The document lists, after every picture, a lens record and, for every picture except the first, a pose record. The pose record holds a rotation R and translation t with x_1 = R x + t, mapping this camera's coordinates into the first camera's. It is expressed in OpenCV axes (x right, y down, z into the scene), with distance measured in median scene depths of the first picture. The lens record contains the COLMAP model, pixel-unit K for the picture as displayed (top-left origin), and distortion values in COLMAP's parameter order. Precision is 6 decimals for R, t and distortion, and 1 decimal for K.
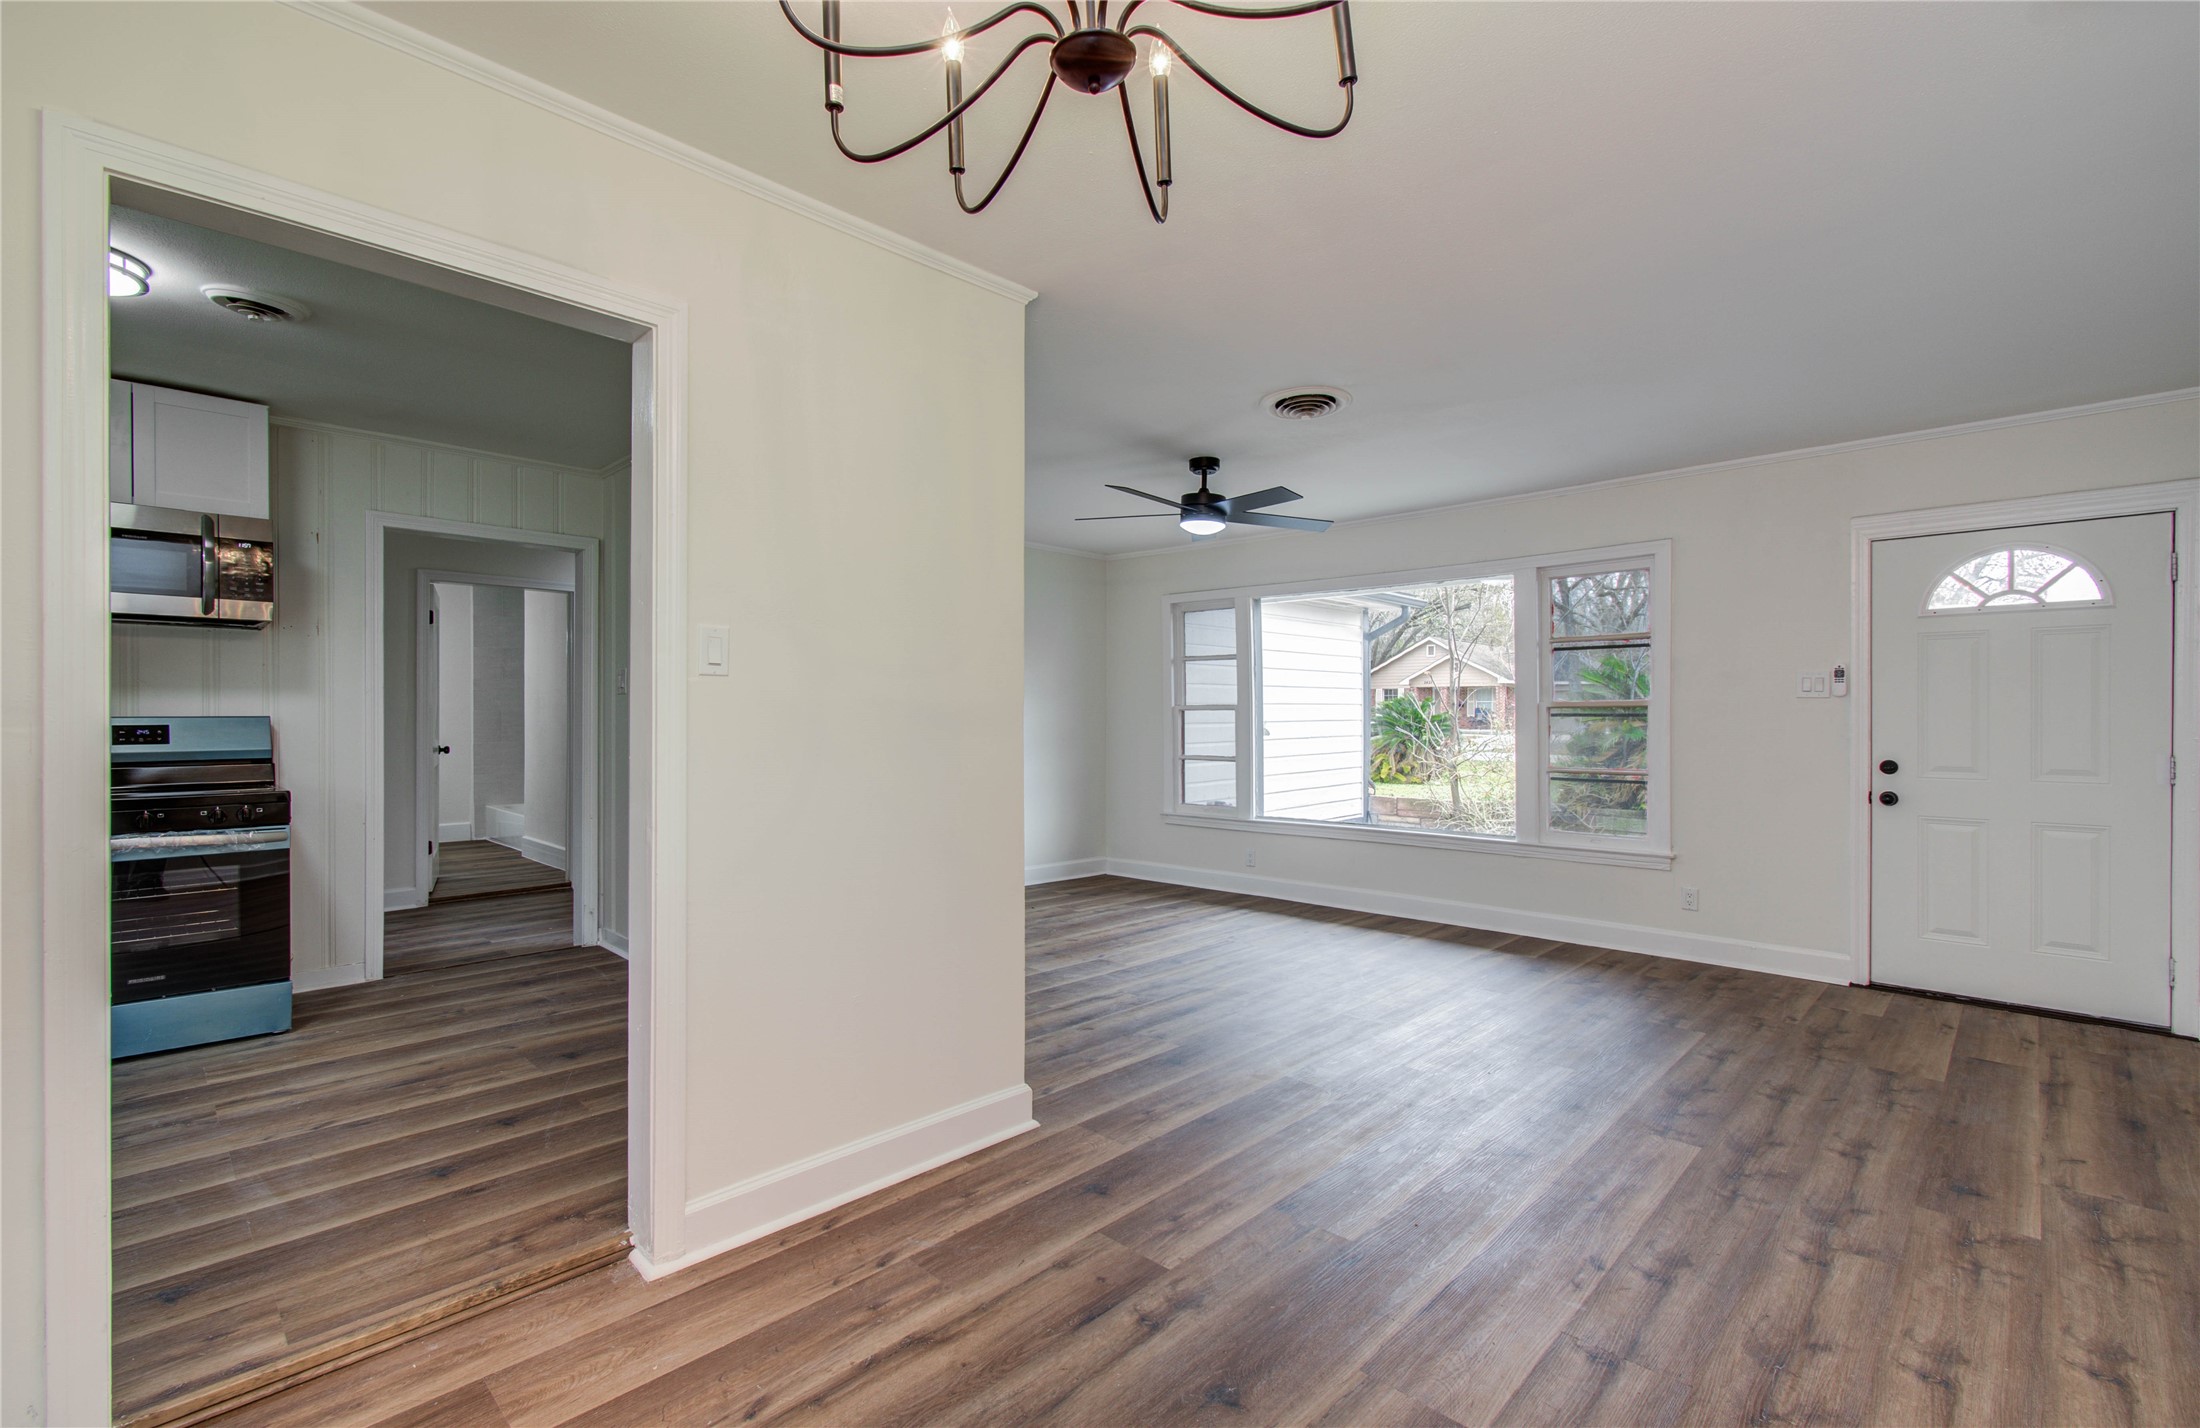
lens RADIAL K [[946.7, 0, 1098.8], [0, 946.7, 720.3], [0, 0, 1]] dist [0.003177, 0.000322]
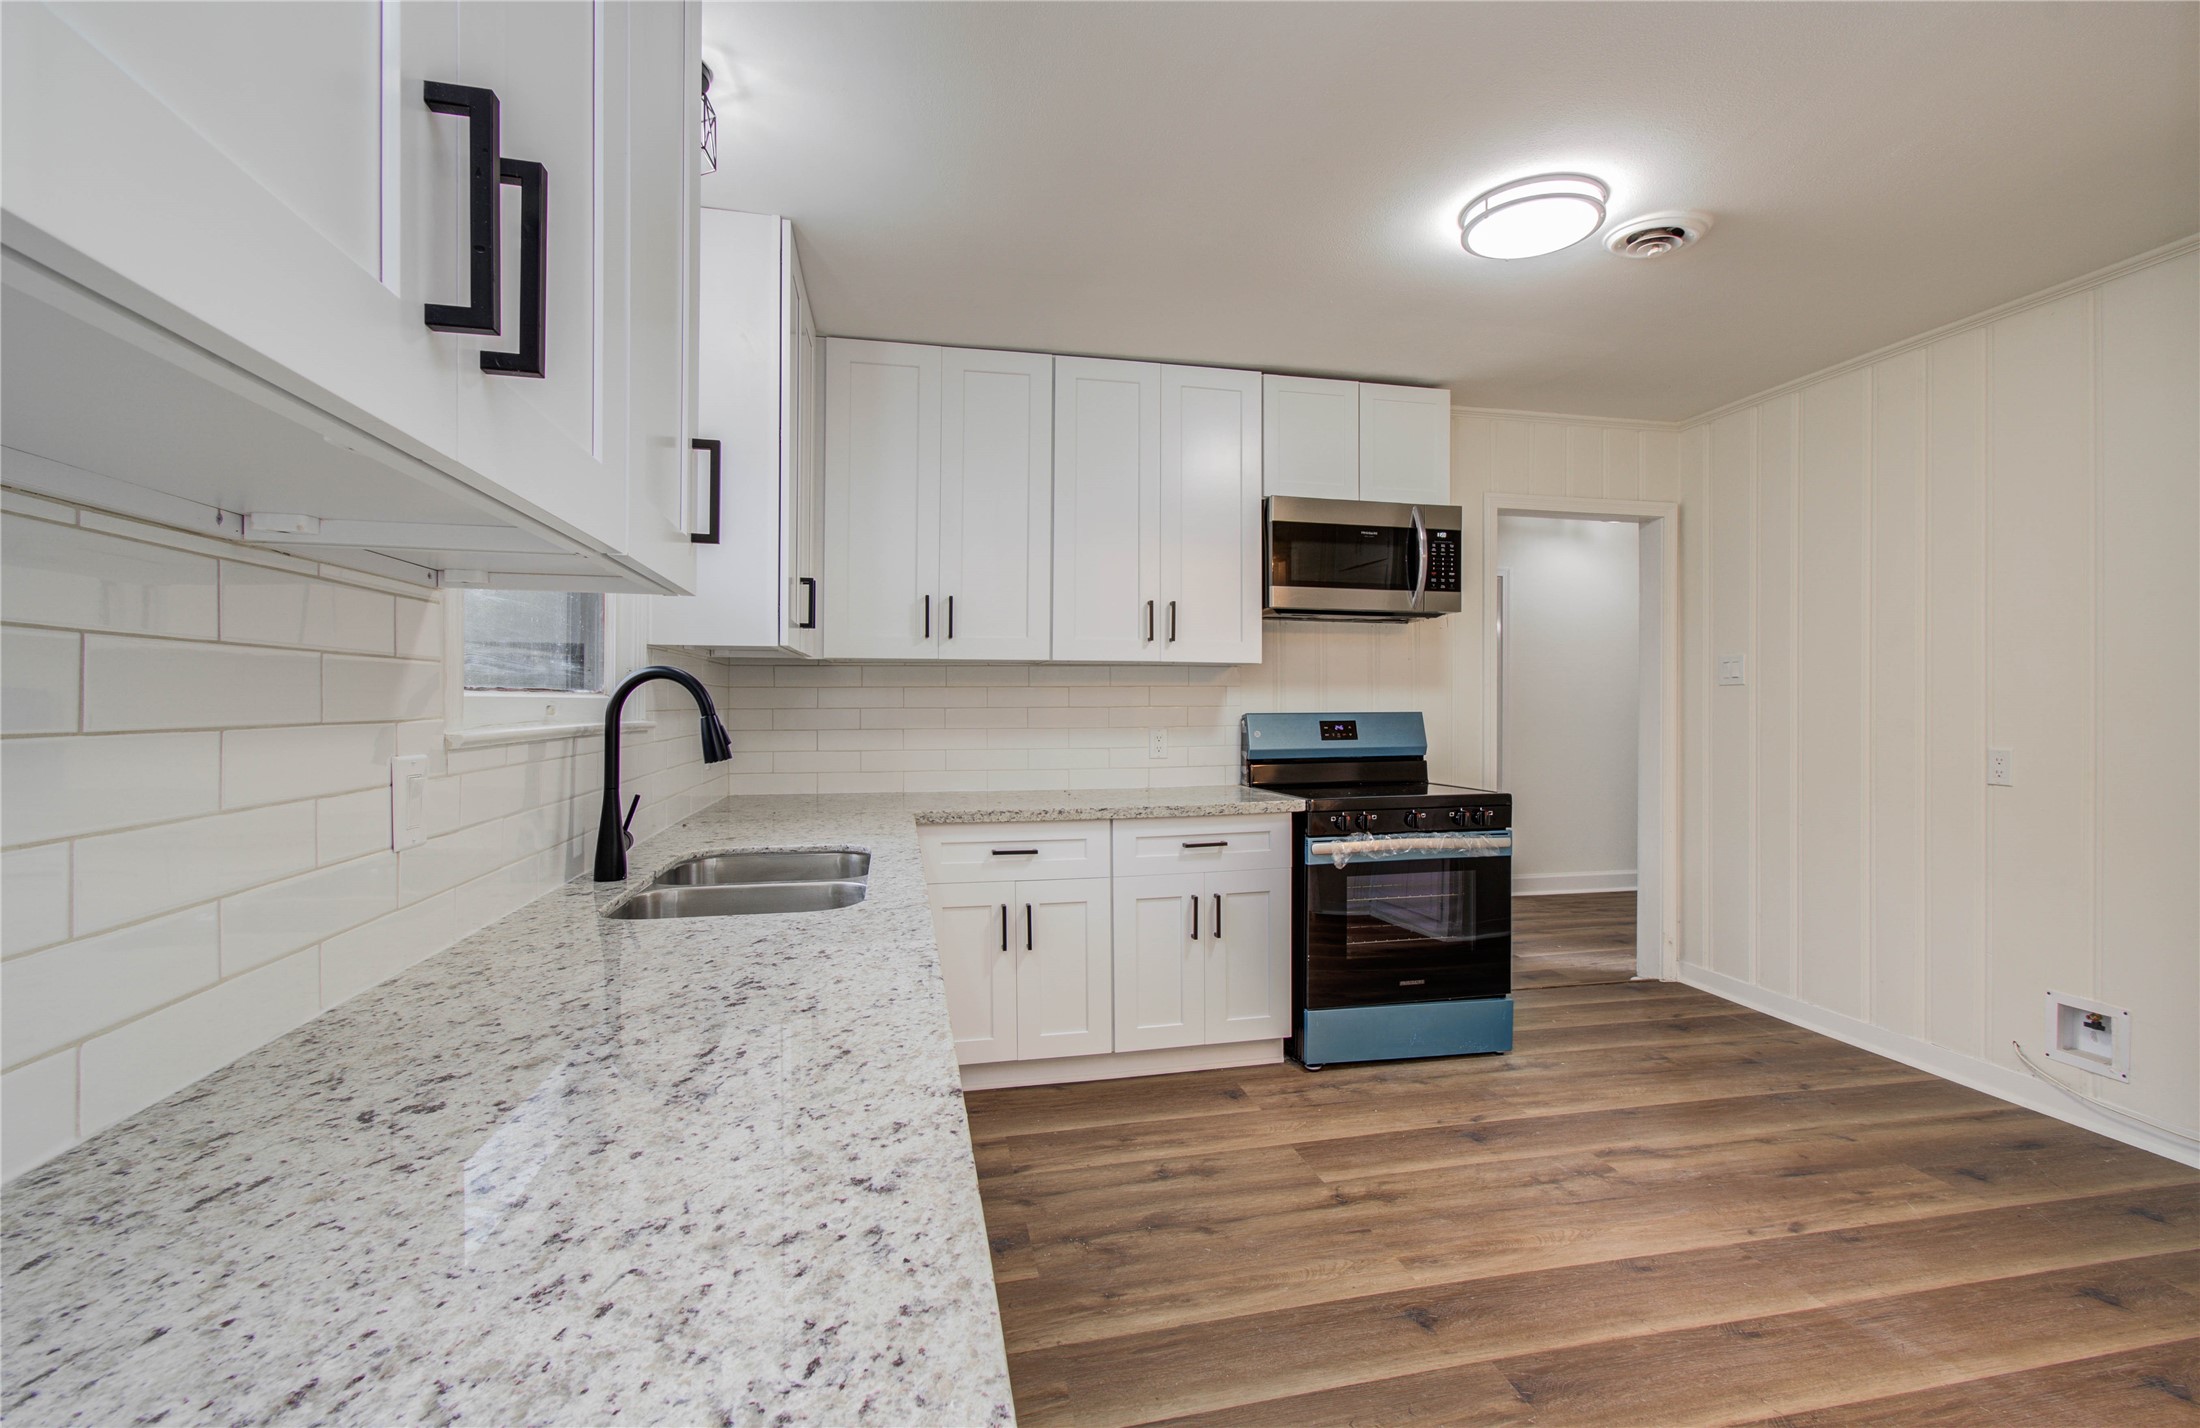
lens RADIAL K [[965.2, 0, 1113.4], [0, 965.2, 709.4], [0, 0, 1]] dist [0.000322, 0.000926]
pose [[0.832500, 0.003346, -0.554014, -0.710094], [-0.002941, 0.999994, 0.001619, -0.009141], [0.554017, 0.000282, 0.832505, -0.000083]]
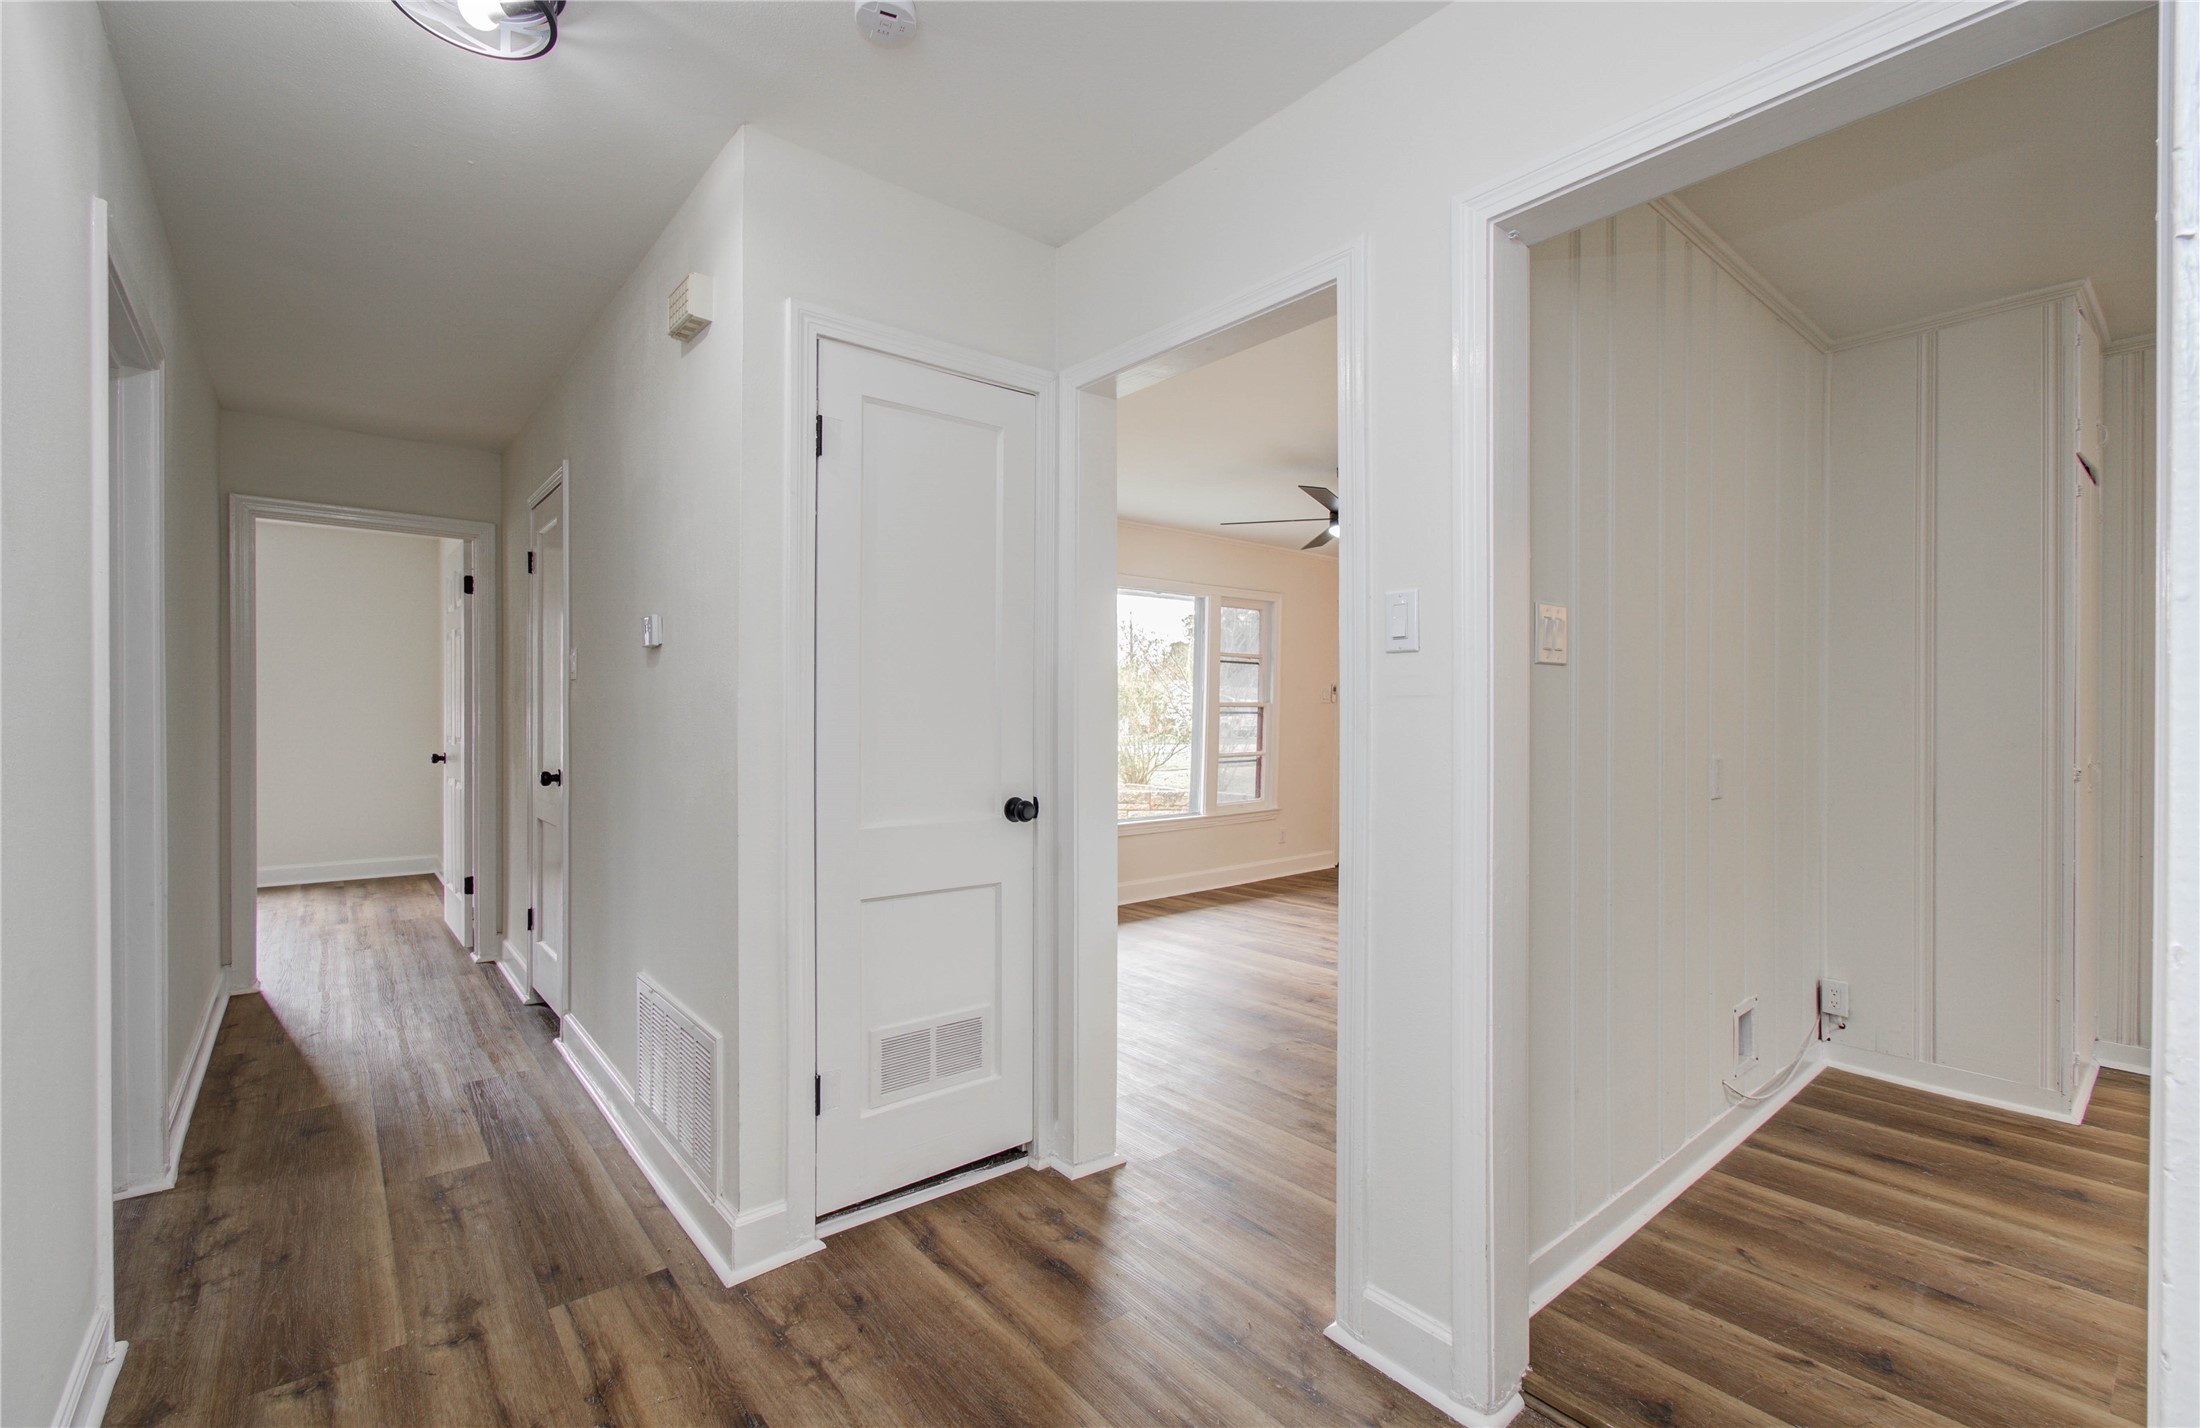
lens RADIAL K [[952.9, 0, 1095.3], [0, 952.9, 678.2], [0, 0, 1]] dist [0.004072, 0.000243]
pose [[0.121516, 0.029615, 0.992148, -1.387152], [0.011259, 0.999449, -0.031212, -0.016793], [-0.992526, 0.014963, 0.121116, 1.661660]]
